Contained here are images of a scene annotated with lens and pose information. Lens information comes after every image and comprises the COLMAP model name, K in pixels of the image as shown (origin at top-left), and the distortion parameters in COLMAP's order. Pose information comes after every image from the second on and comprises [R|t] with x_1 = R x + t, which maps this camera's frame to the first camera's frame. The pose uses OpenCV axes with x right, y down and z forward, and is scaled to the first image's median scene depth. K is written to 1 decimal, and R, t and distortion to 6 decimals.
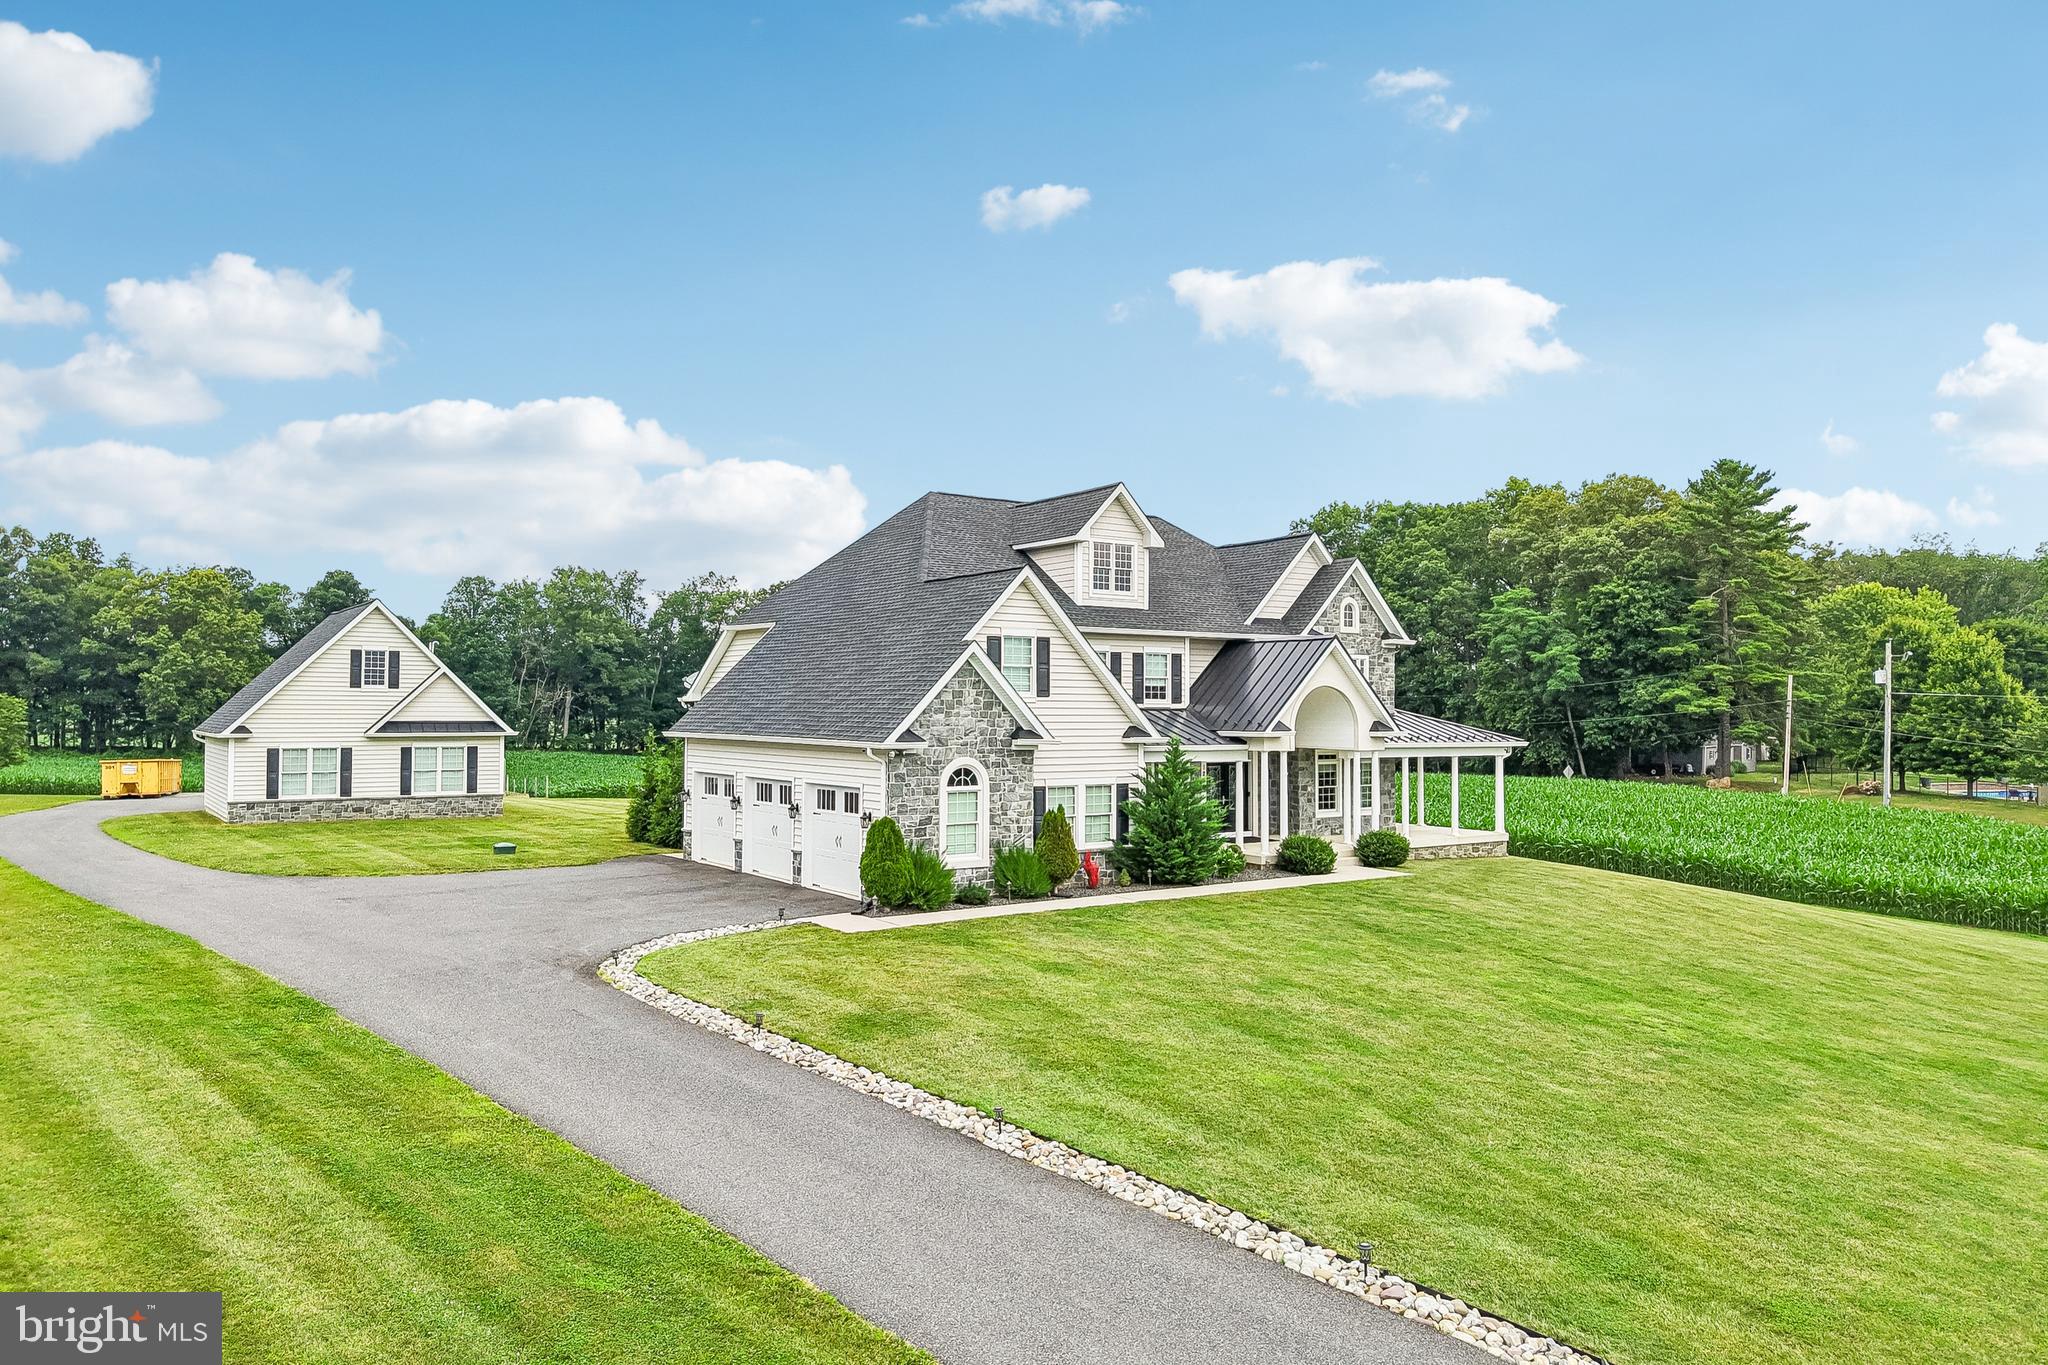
lens RADIAL K [[1374.9, 0, 1025.8], [0, 1374.9, 669.1], [0, 0, 1]] dist [0.032785, -0.034619]
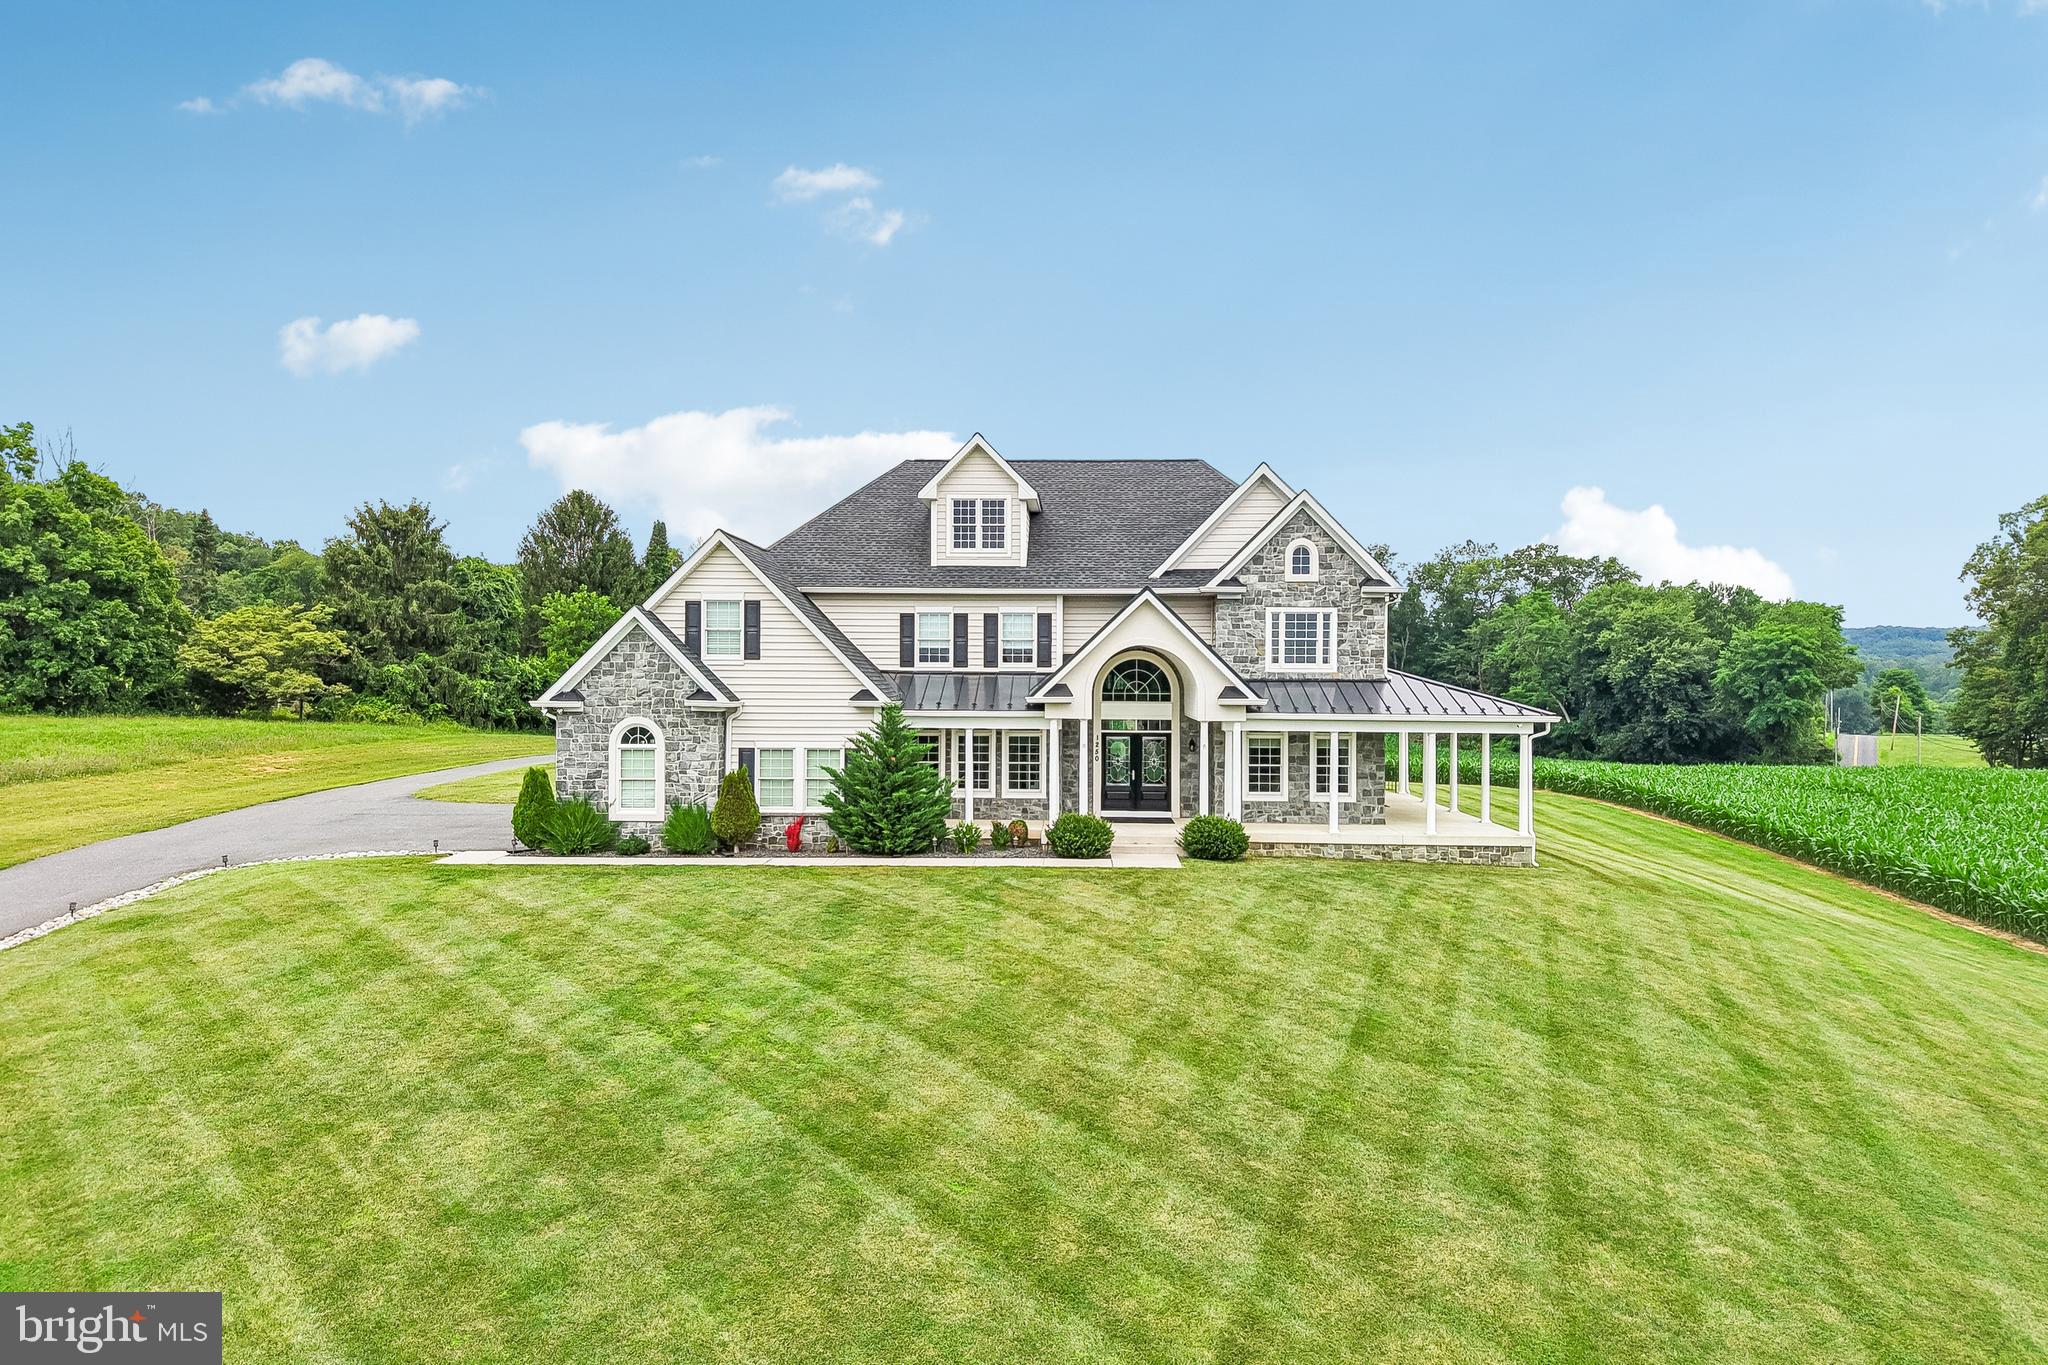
lens RADIAL K [[1356.0, 0, 1024.6], [0, 1356.0, 685.1], [0, 0, 1]] dist [0.116916, -0.173529]
pose [[0.797927, 0.002851, -0.602747, 0.645787], [0.015156, 0.999578, 0.024791, 0.014192], [0.602563, -0.028917, 0.797547, 0.265740]]
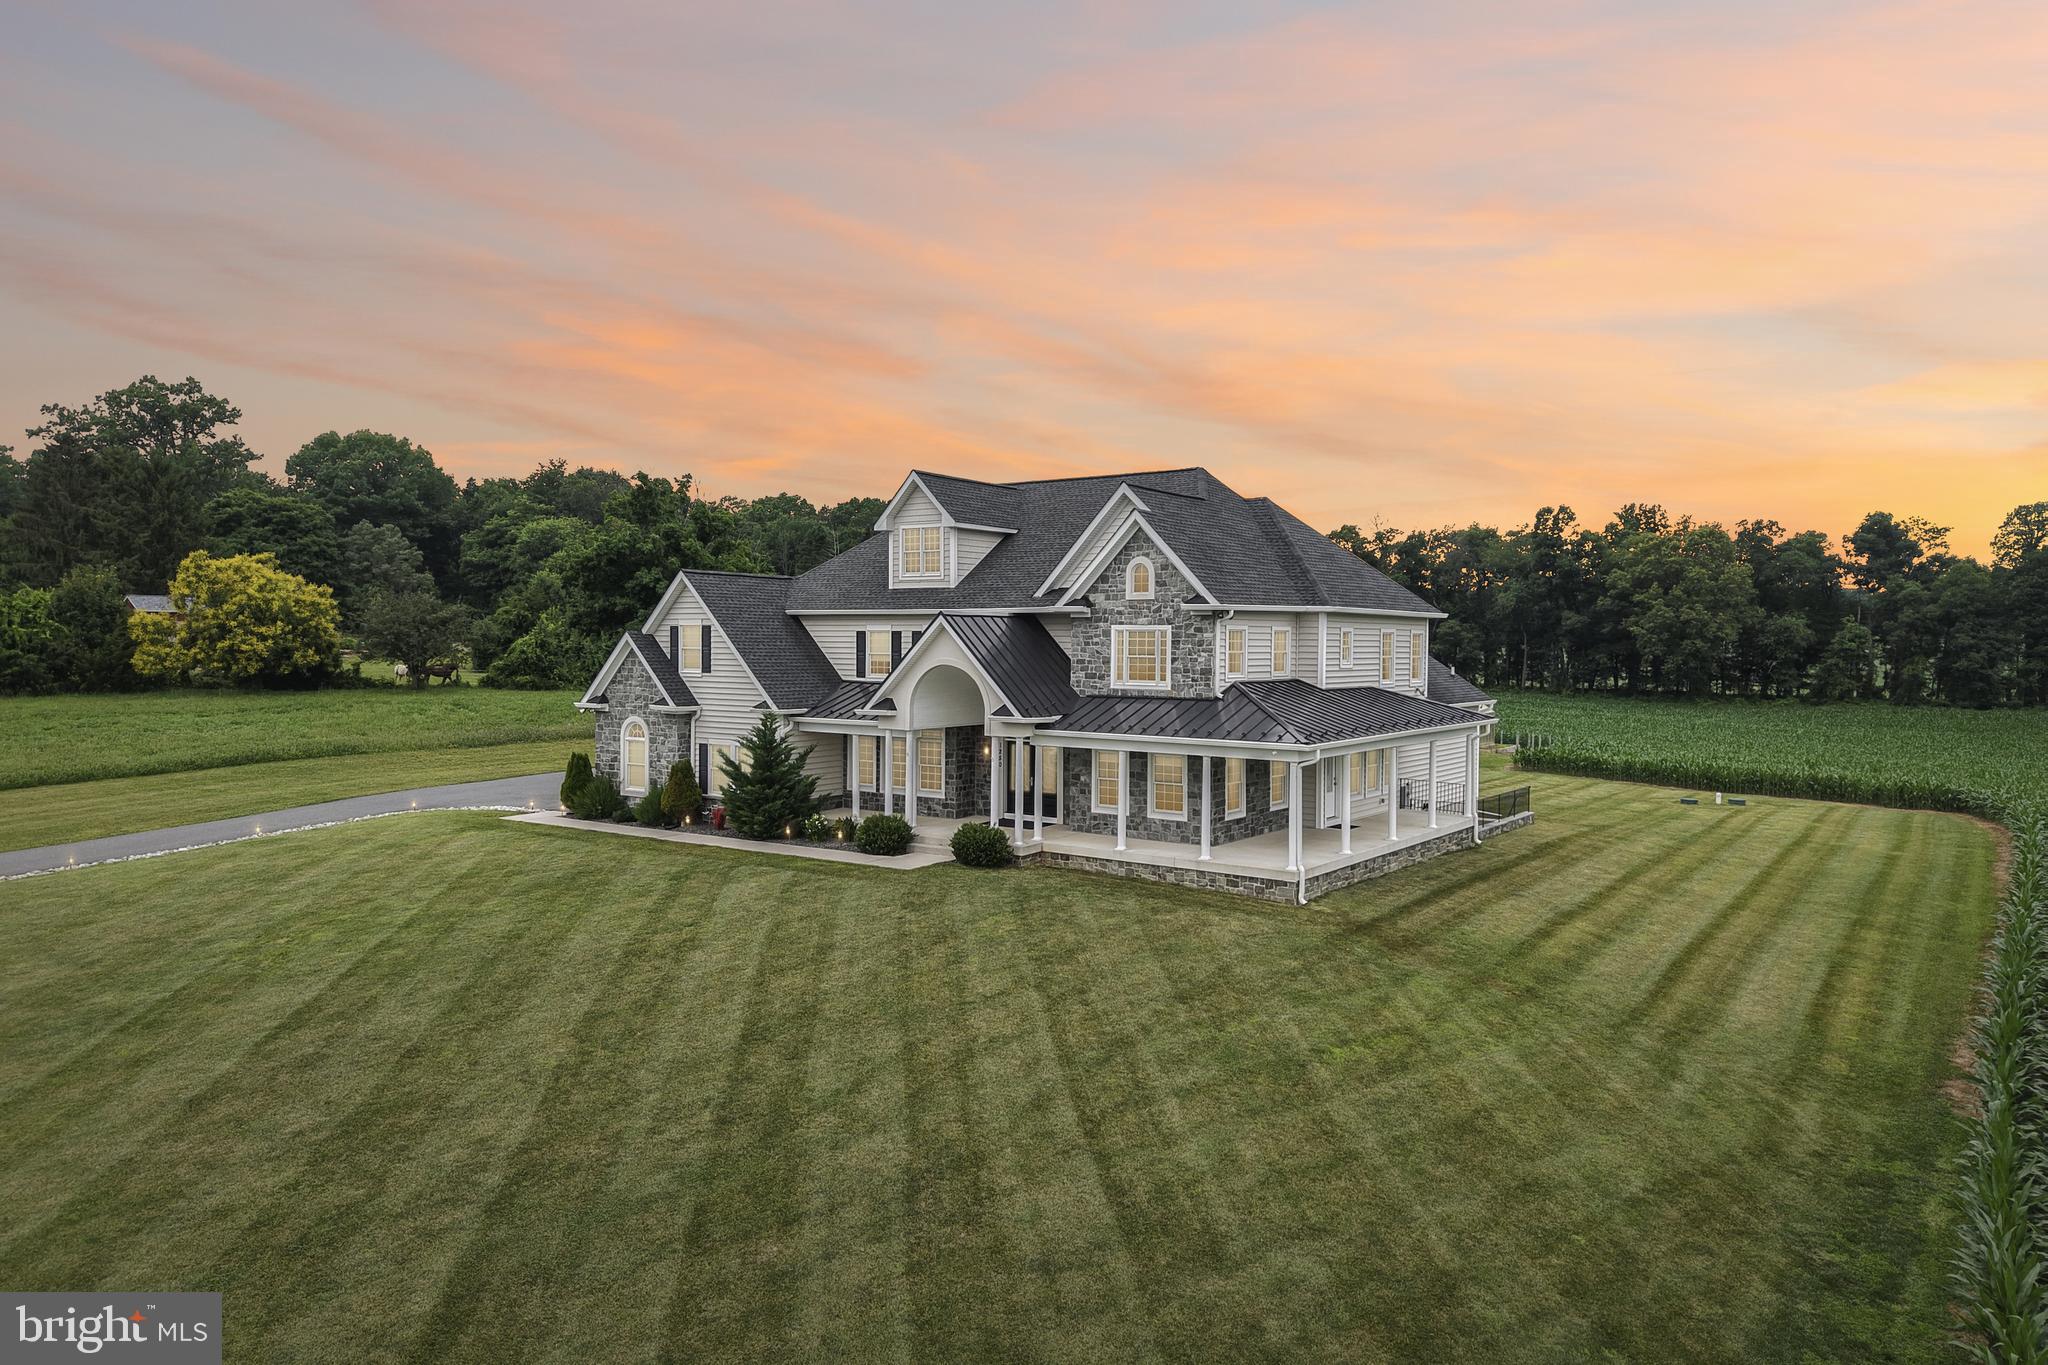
lens RADIAL K [[1366.9, 0, 1024.0], [0, 1366.9, 682.5], [0, 0, 1]] dist [0.029861, -0.029034]
pose [[0.329815, 0.025170, -0.943710, 1.076259], [0.022584, 0.999148, 0.034541, -0.006682], [0.943776, -0.032705, 0.328965, 0.715524]]
